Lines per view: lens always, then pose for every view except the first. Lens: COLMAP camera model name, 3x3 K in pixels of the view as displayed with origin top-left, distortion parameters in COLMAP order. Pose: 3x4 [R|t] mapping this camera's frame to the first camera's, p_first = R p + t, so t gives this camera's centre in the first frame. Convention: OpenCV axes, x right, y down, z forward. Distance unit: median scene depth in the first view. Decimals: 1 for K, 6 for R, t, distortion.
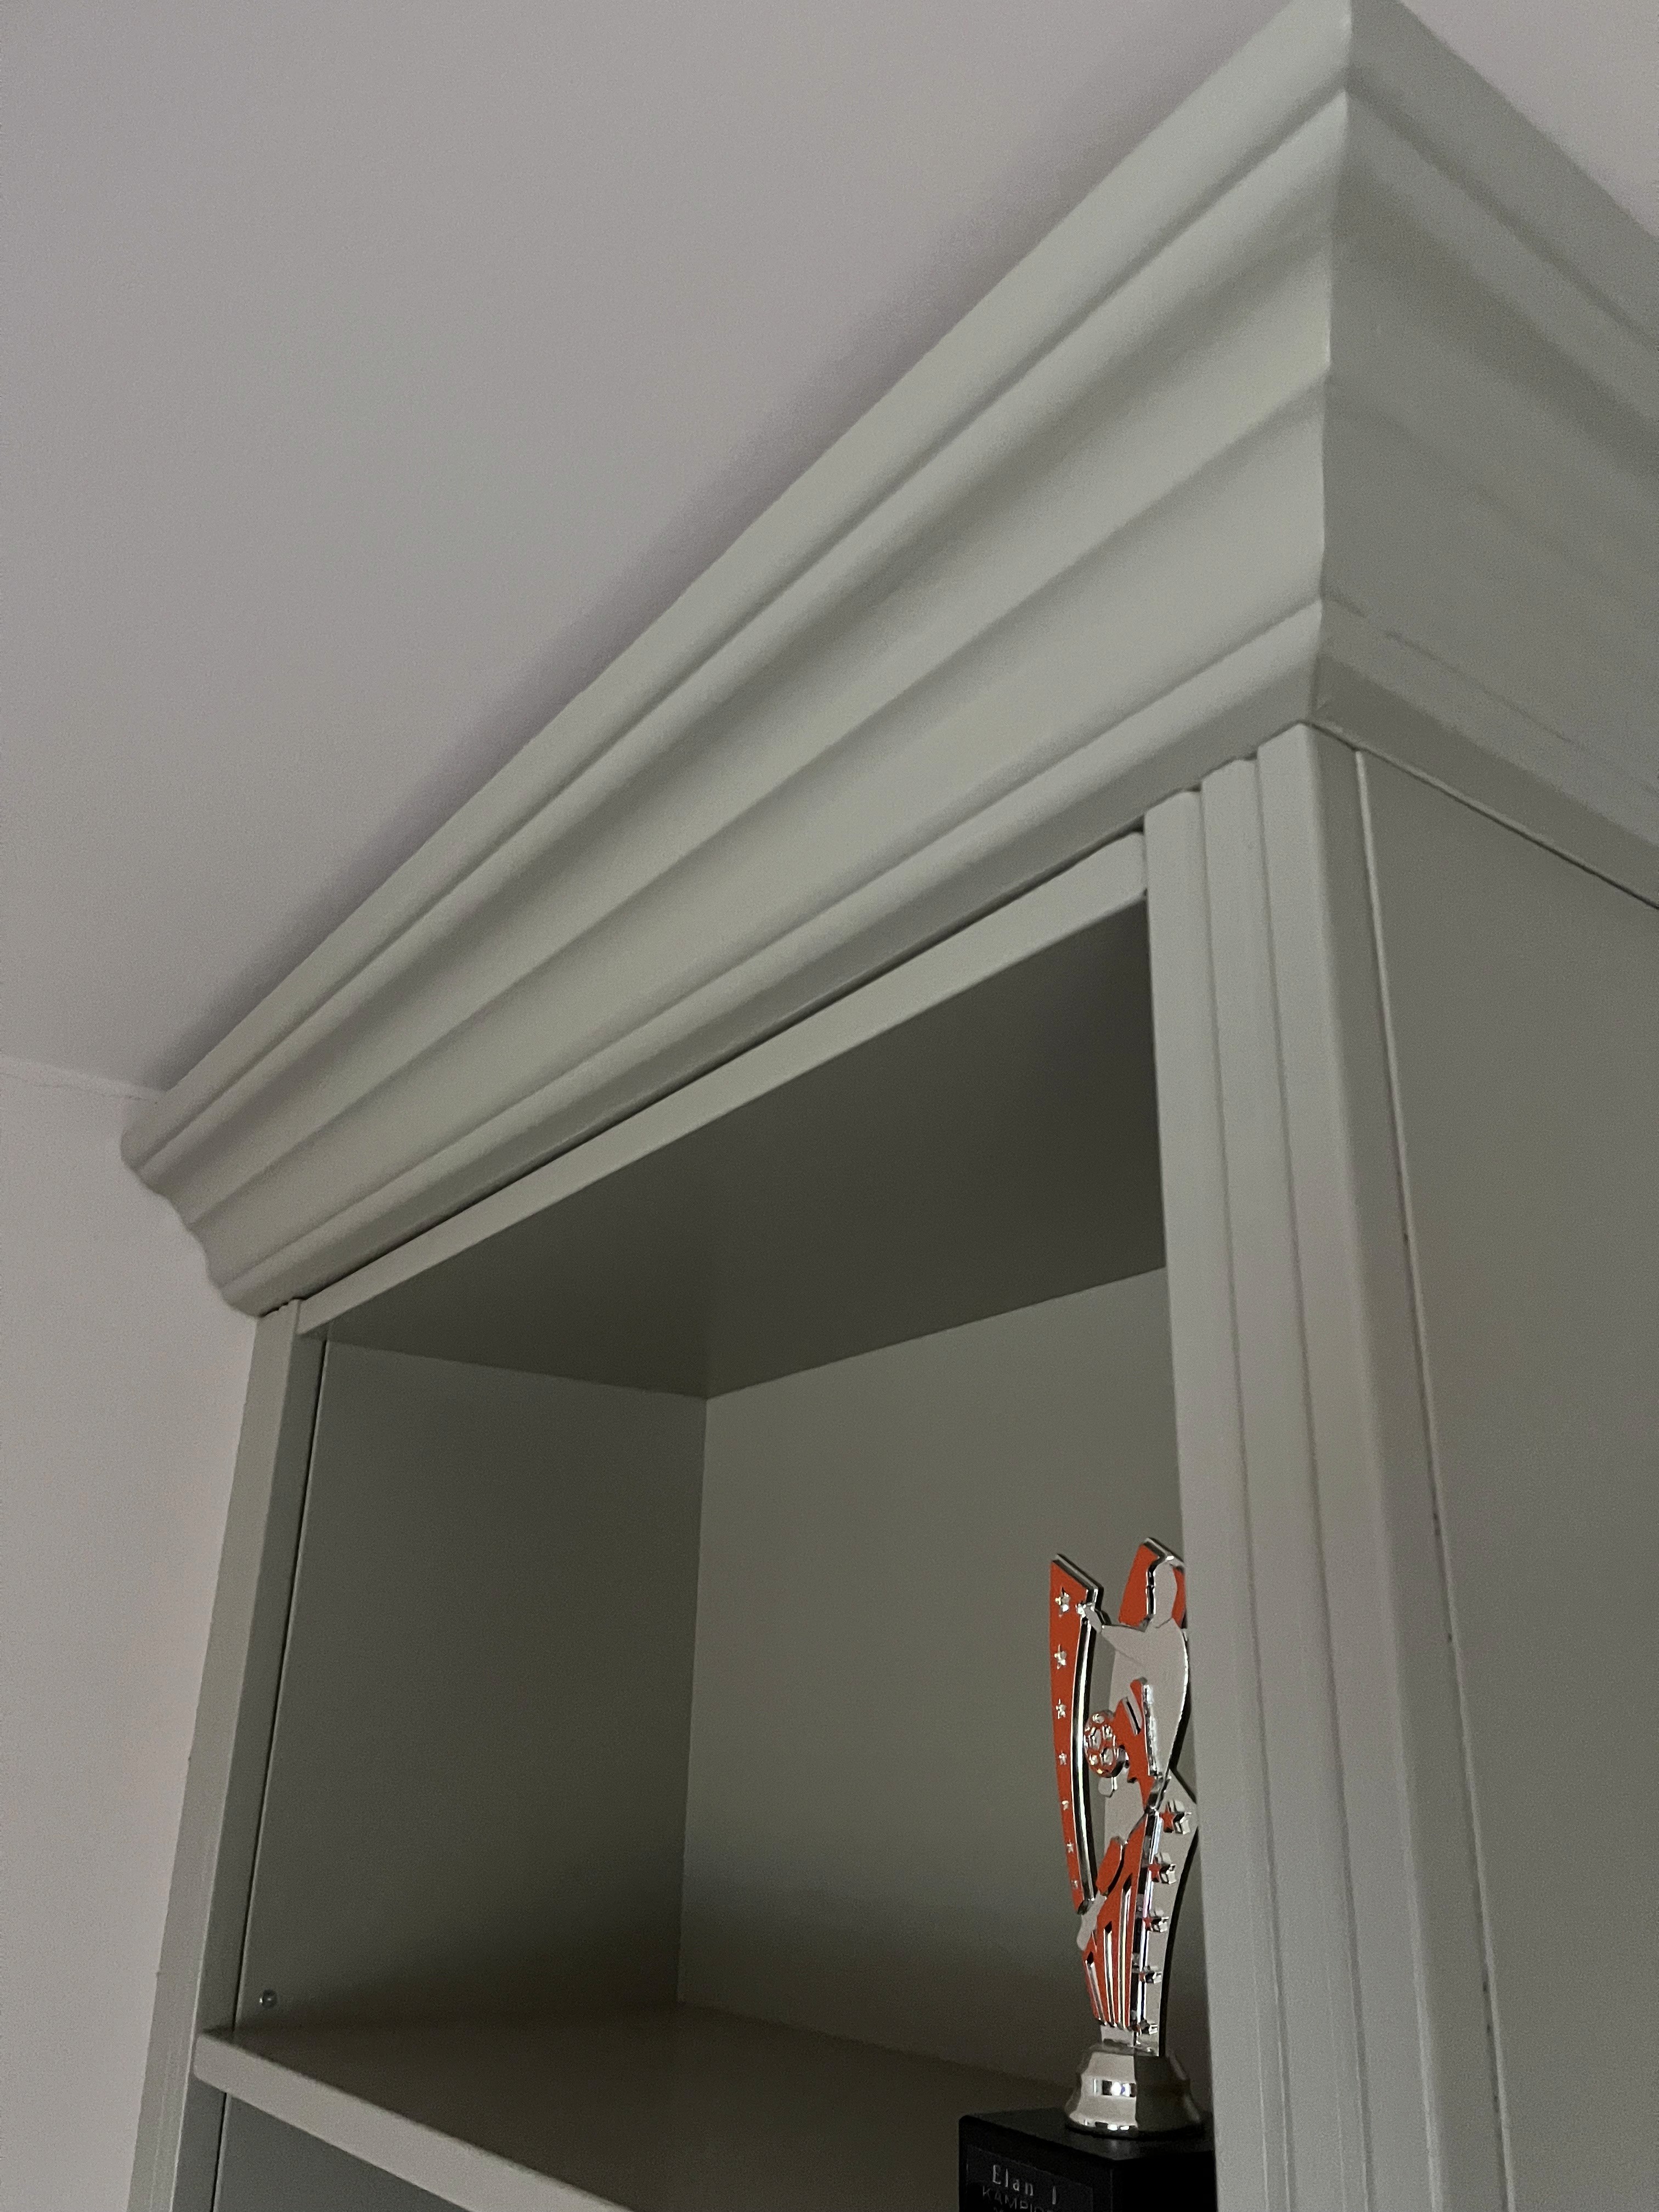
lens RADIAL K [[1670.9, 0, 829.5], [0, 1670.9, 1106.0], [0, 0, 1]] dist [0.018328, -0.005296]
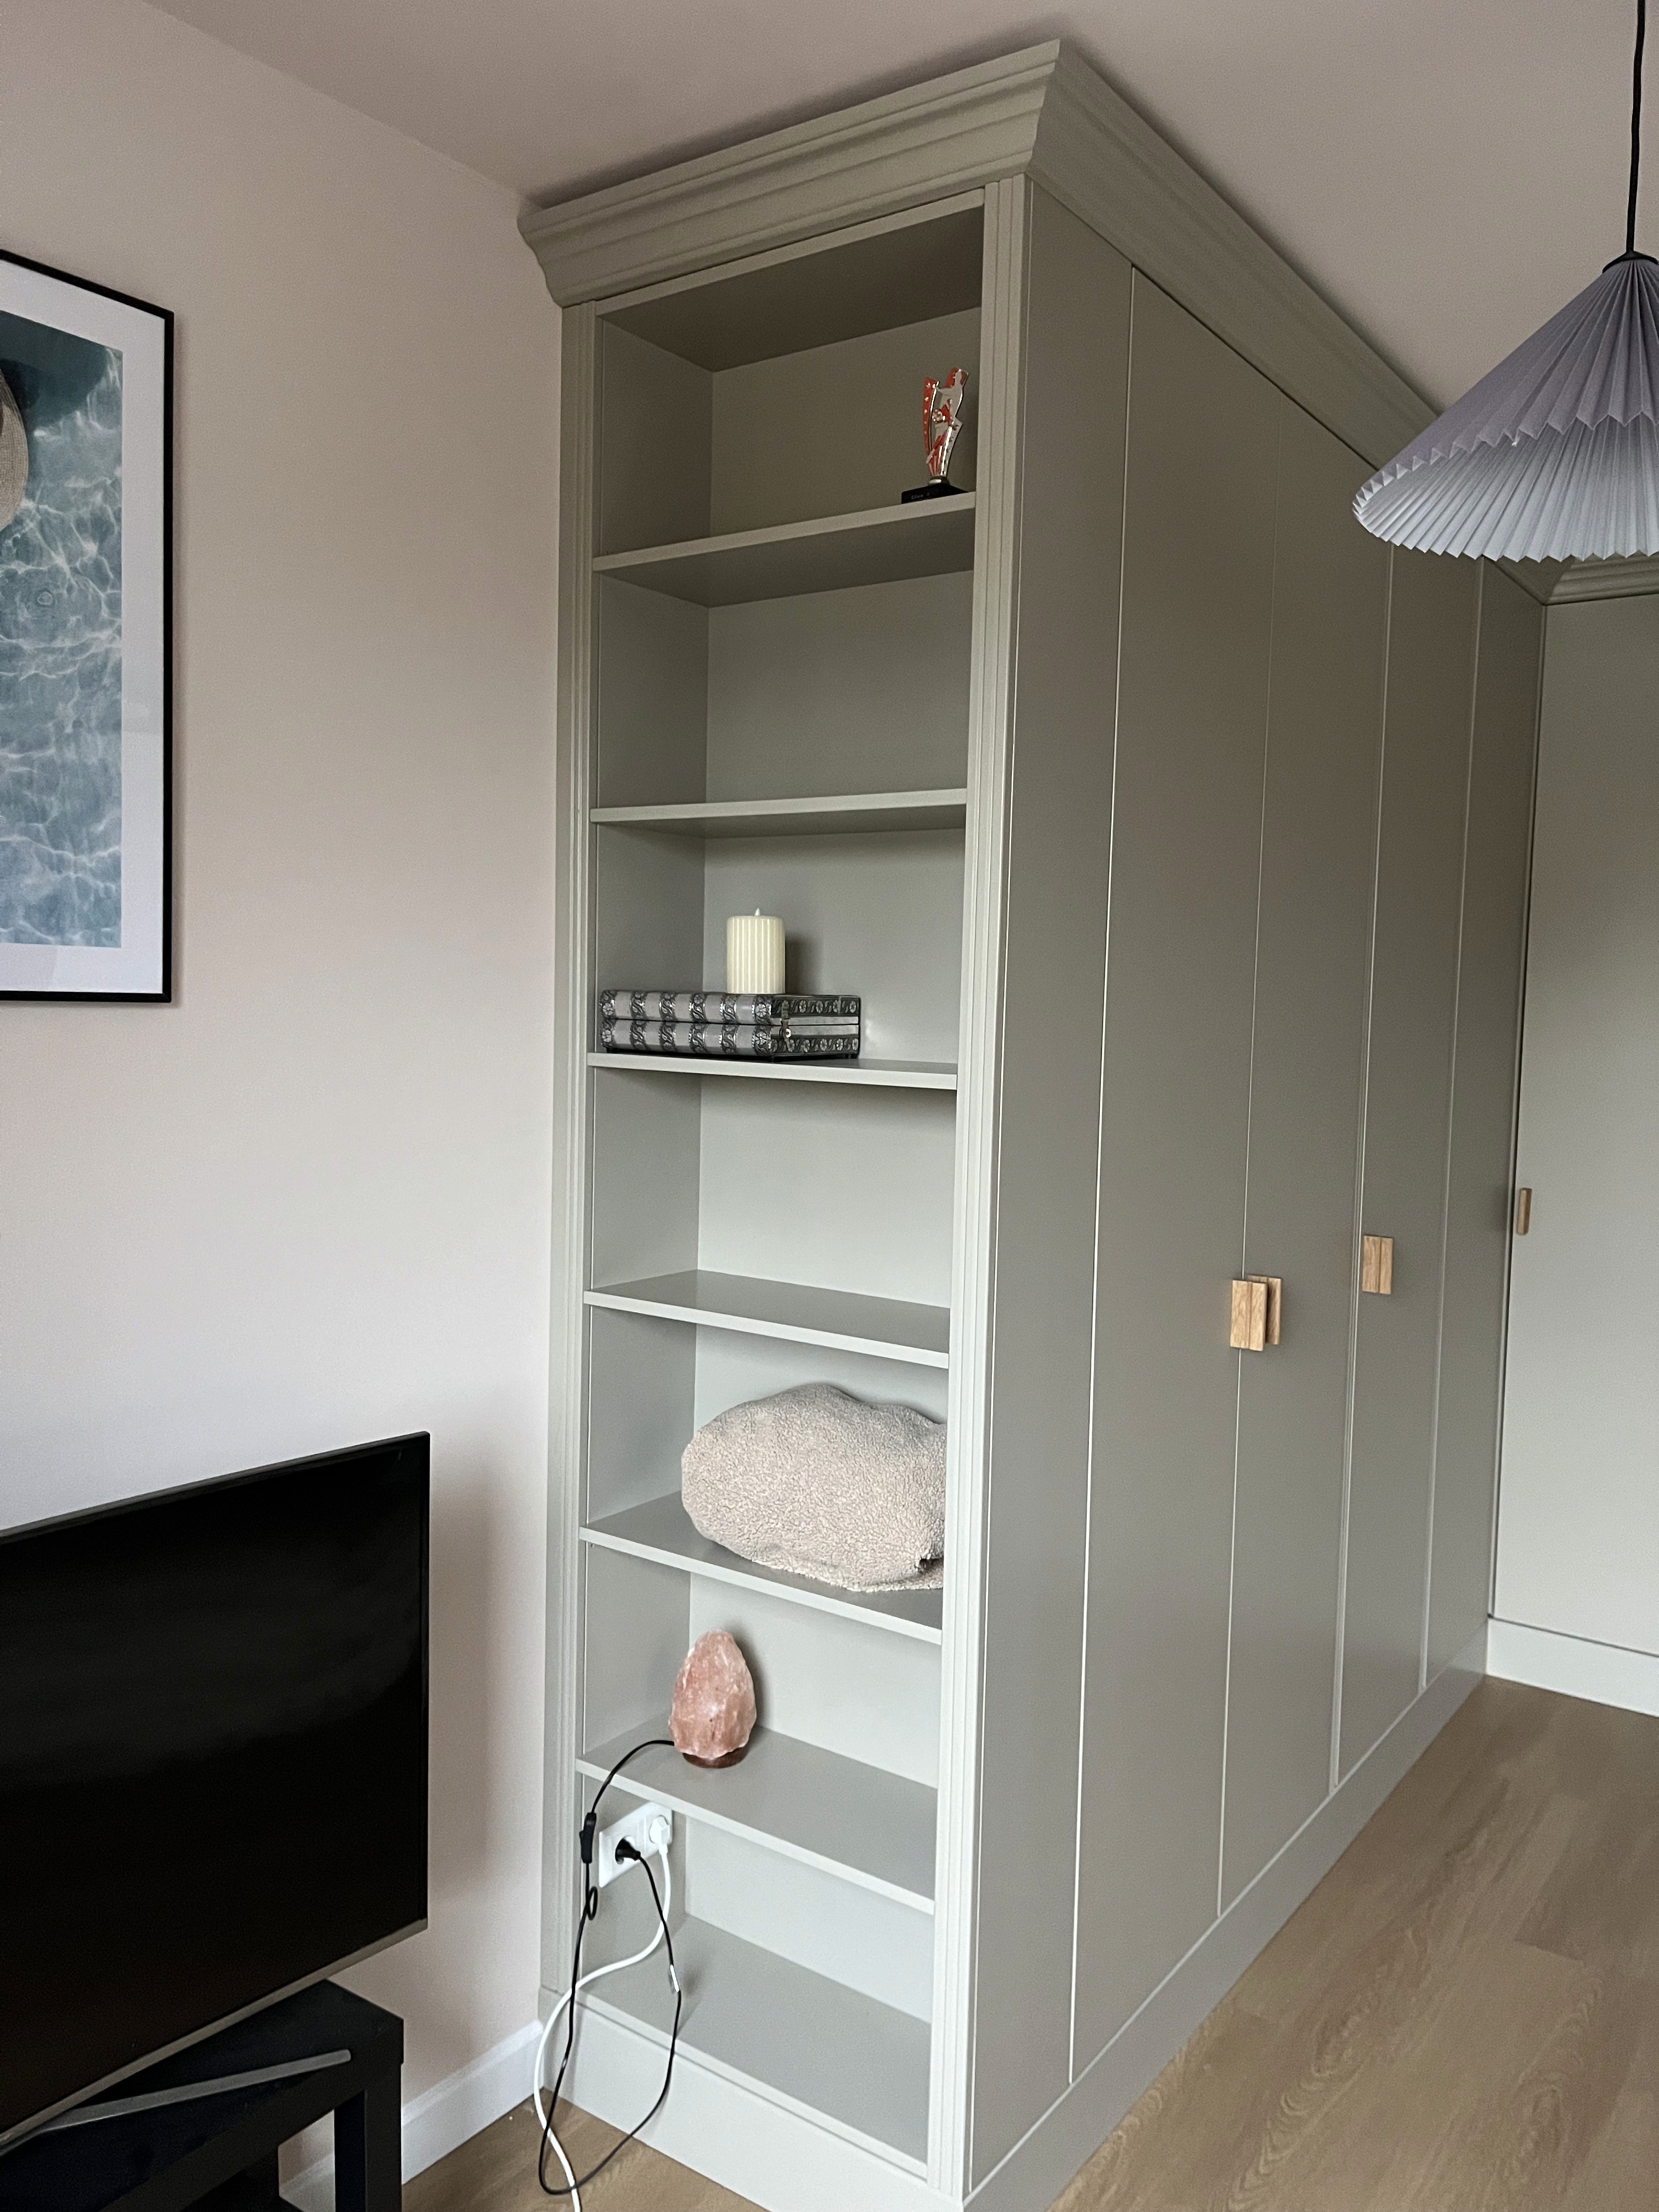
lens RADIAL K [[1670.9, 0, 829.5], [0, 1670.9, 1106.0], [0, 0, 1]] dist [0.018328, -0.005296]
pose [[0.948115, -0.023799, 0.317036, -1.680544], [-0.119345, 0.897626, 0.424292, 0.181918], [-0.294678, -0.440114, 0.848213, -3.758642]]
